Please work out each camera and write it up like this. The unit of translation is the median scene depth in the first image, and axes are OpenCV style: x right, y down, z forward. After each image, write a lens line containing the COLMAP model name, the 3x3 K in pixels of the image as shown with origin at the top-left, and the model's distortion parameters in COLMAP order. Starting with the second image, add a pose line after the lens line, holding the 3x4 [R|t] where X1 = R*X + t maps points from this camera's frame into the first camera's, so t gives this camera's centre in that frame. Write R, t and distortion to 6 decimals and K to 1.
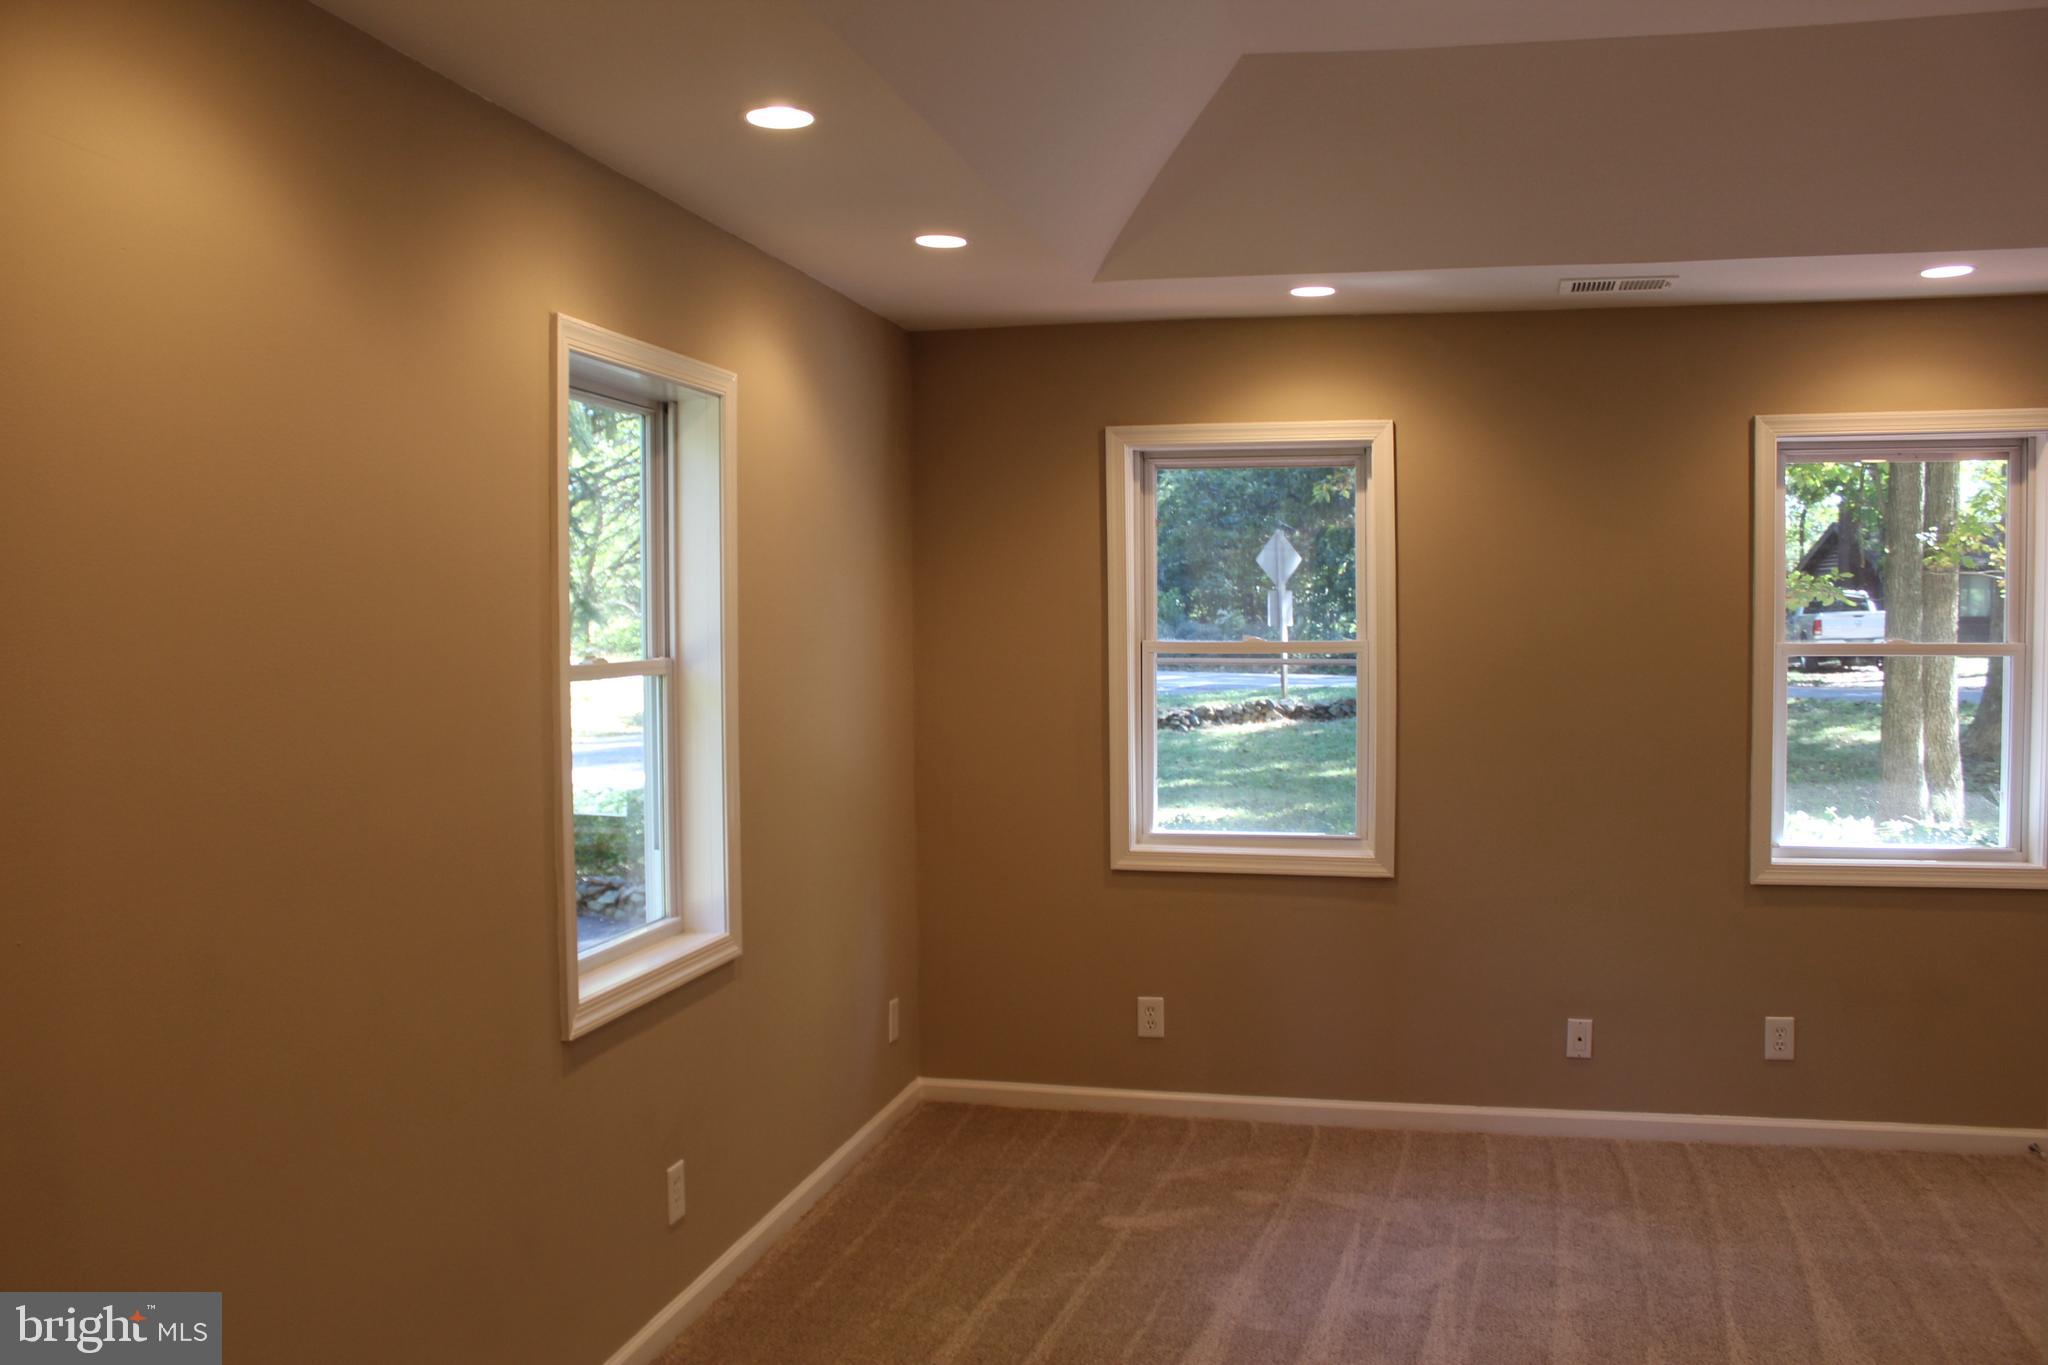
lens RADIAL K [[1703.5, 0, 1012.6], [0, 1703.5, 688.8], [0, 0, 1]] dist [-0.168080, 0.149097]
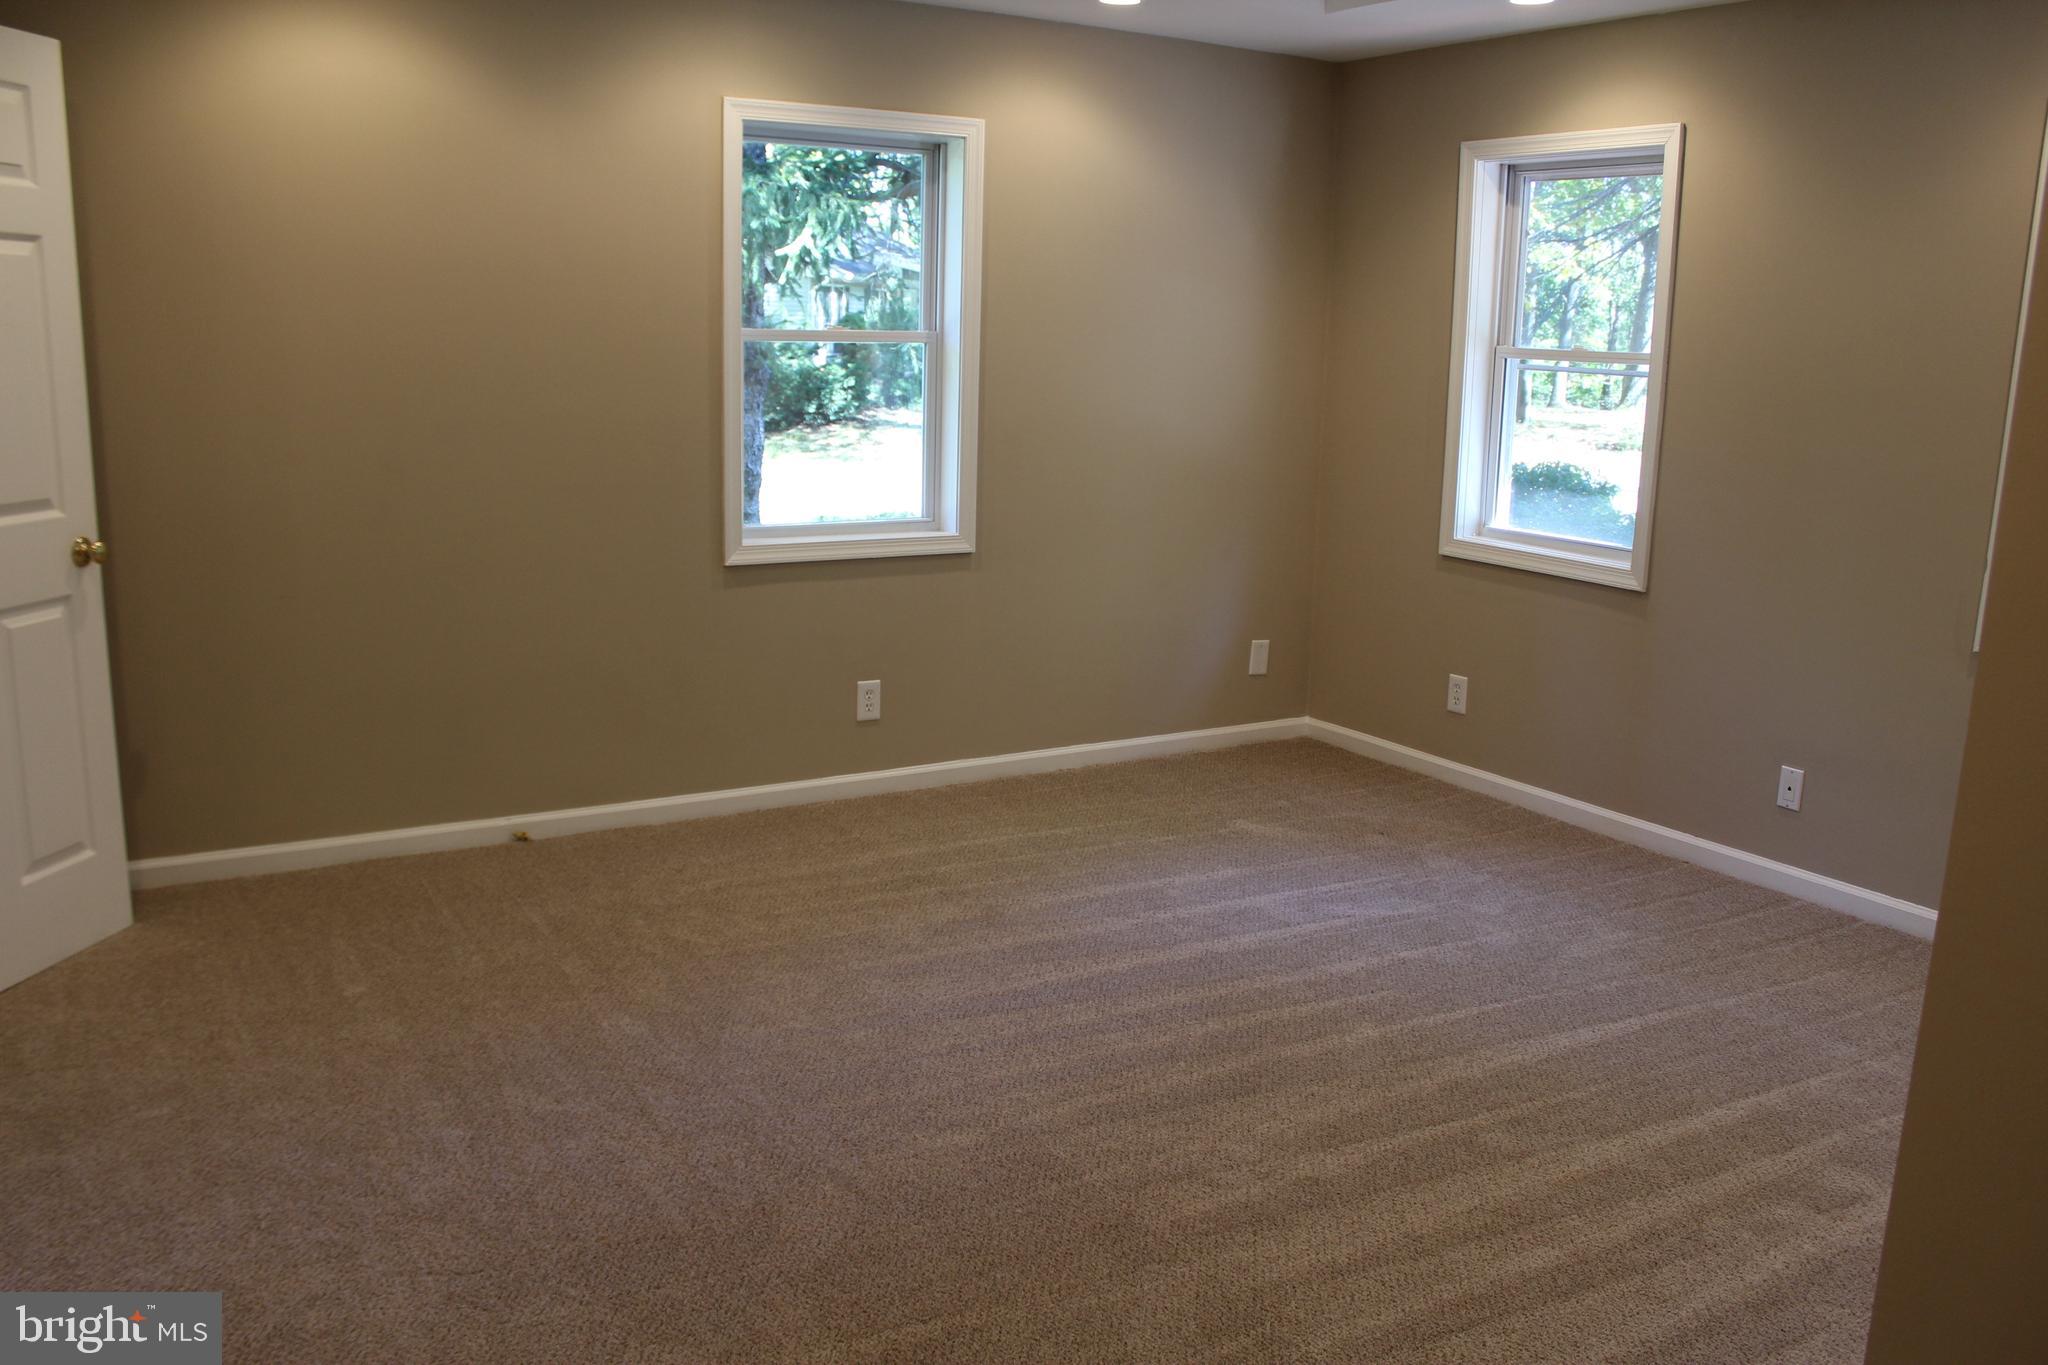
lens RADIAL K [[1703.5, 0, 1012.6], [0, 1703.5, 688.8], [0, 0, 1]] dist [-0.168080, 0.149097]
pose [[0.703052, 0.169407, -0.690666, 0.730221], [-0.058373, 0.981681, 0.181368, 0.012125], [0.708739, -0.087194, 0.700062, 0.041445]]
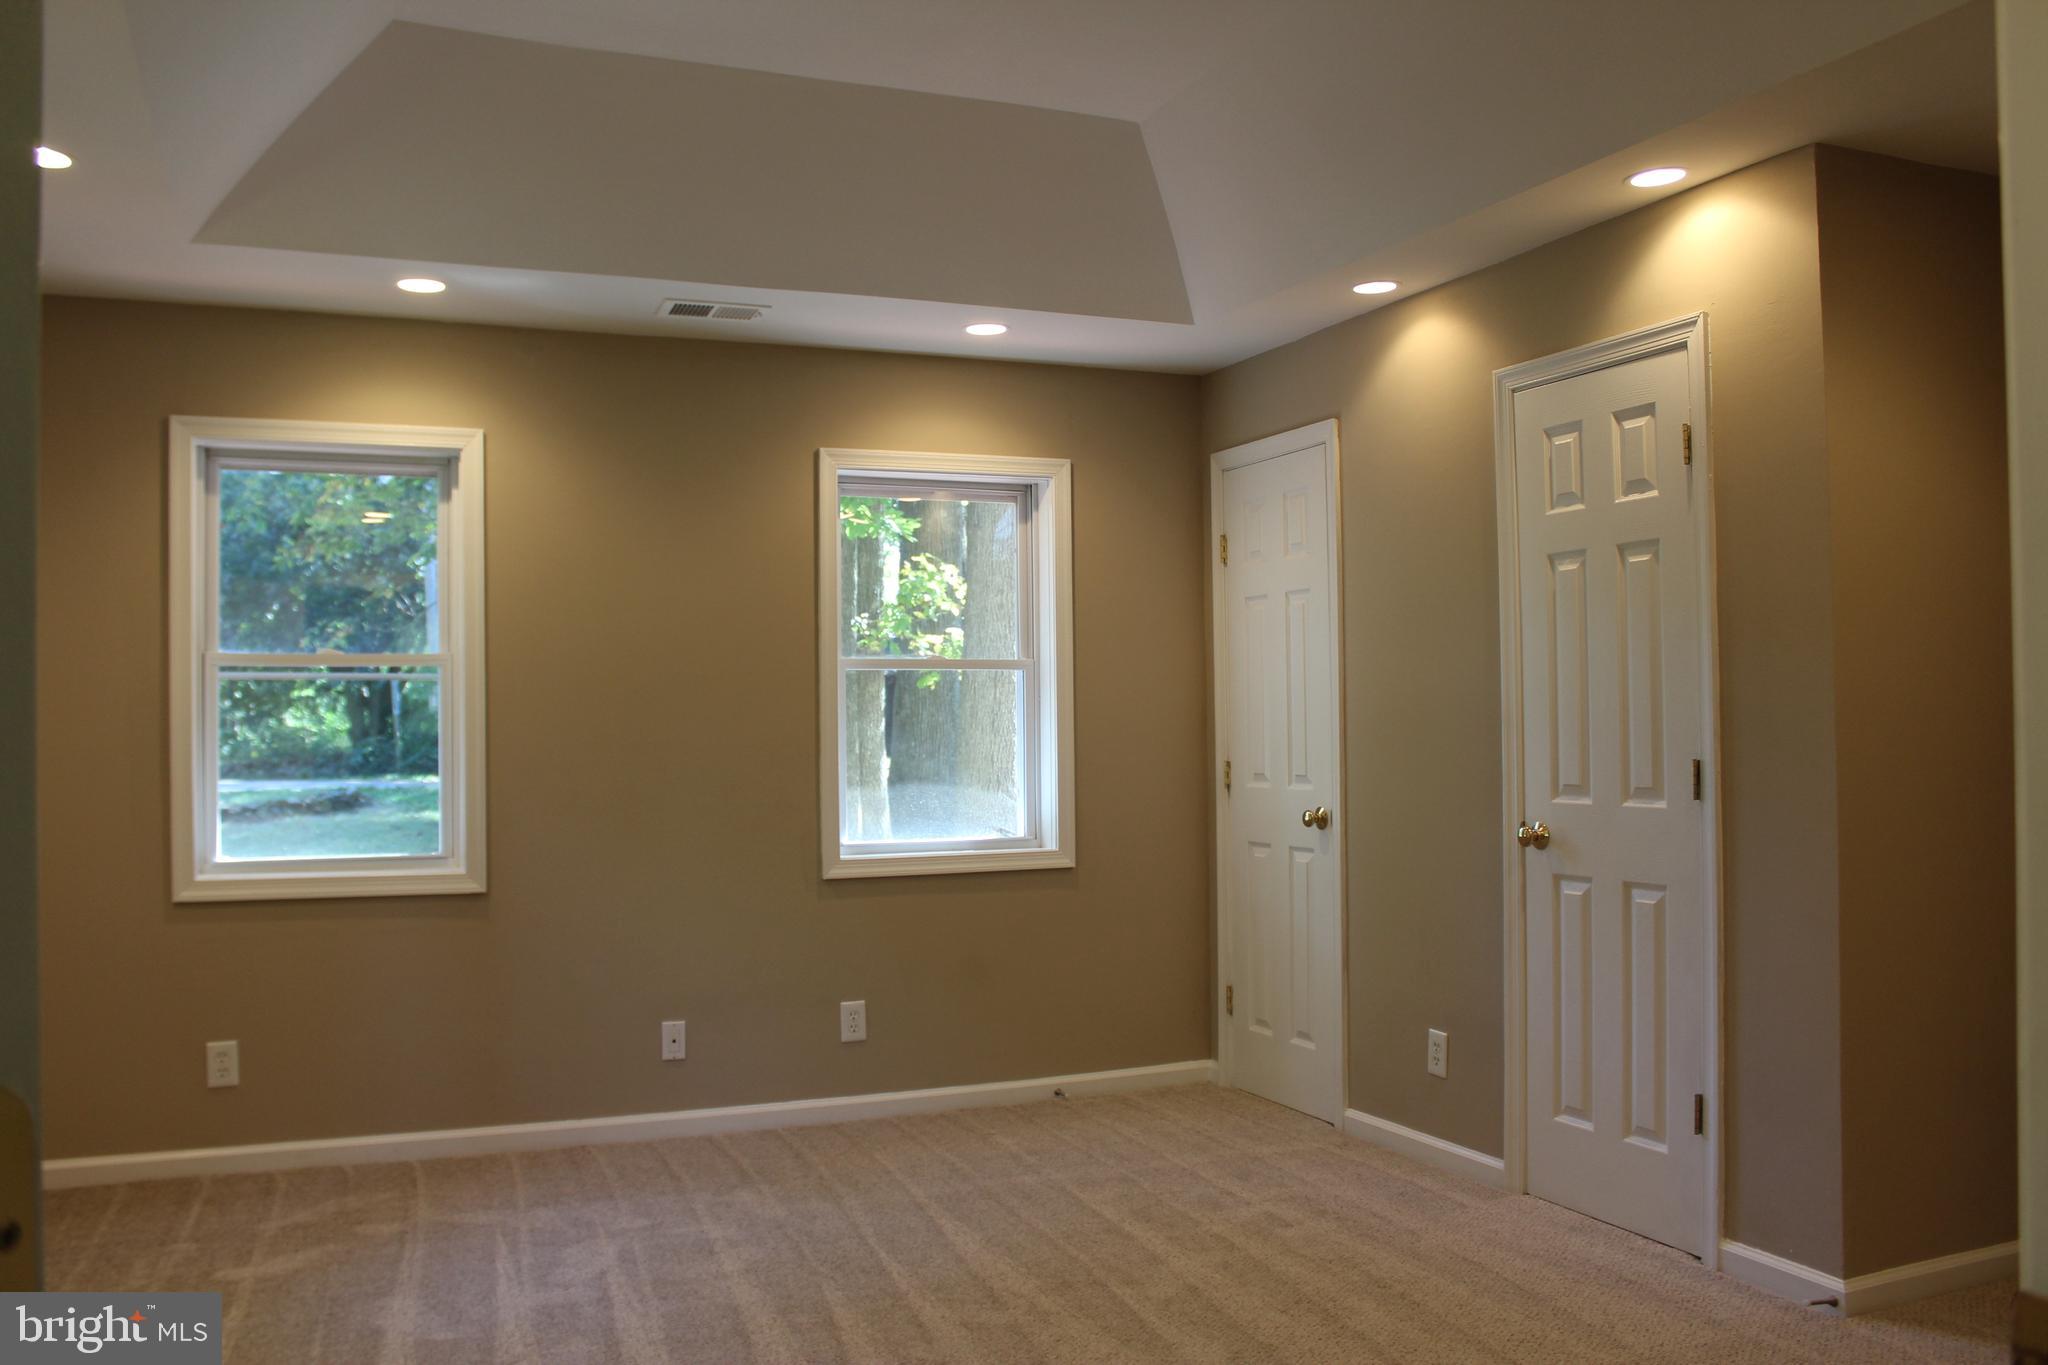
lens RADIAL K [[1703.5, 0, 1012.6], [0, 1703.5, 688.8], [0, 0, 1]] dist [-0.168080, 0.149097]
pose [[0.807058, 0.010456, 0.590380, -0.114150], [0.030295, 0.997793, -0.059085, 0.067385], [-0.589695, 0.065571, 0.804960, 0.032440]]
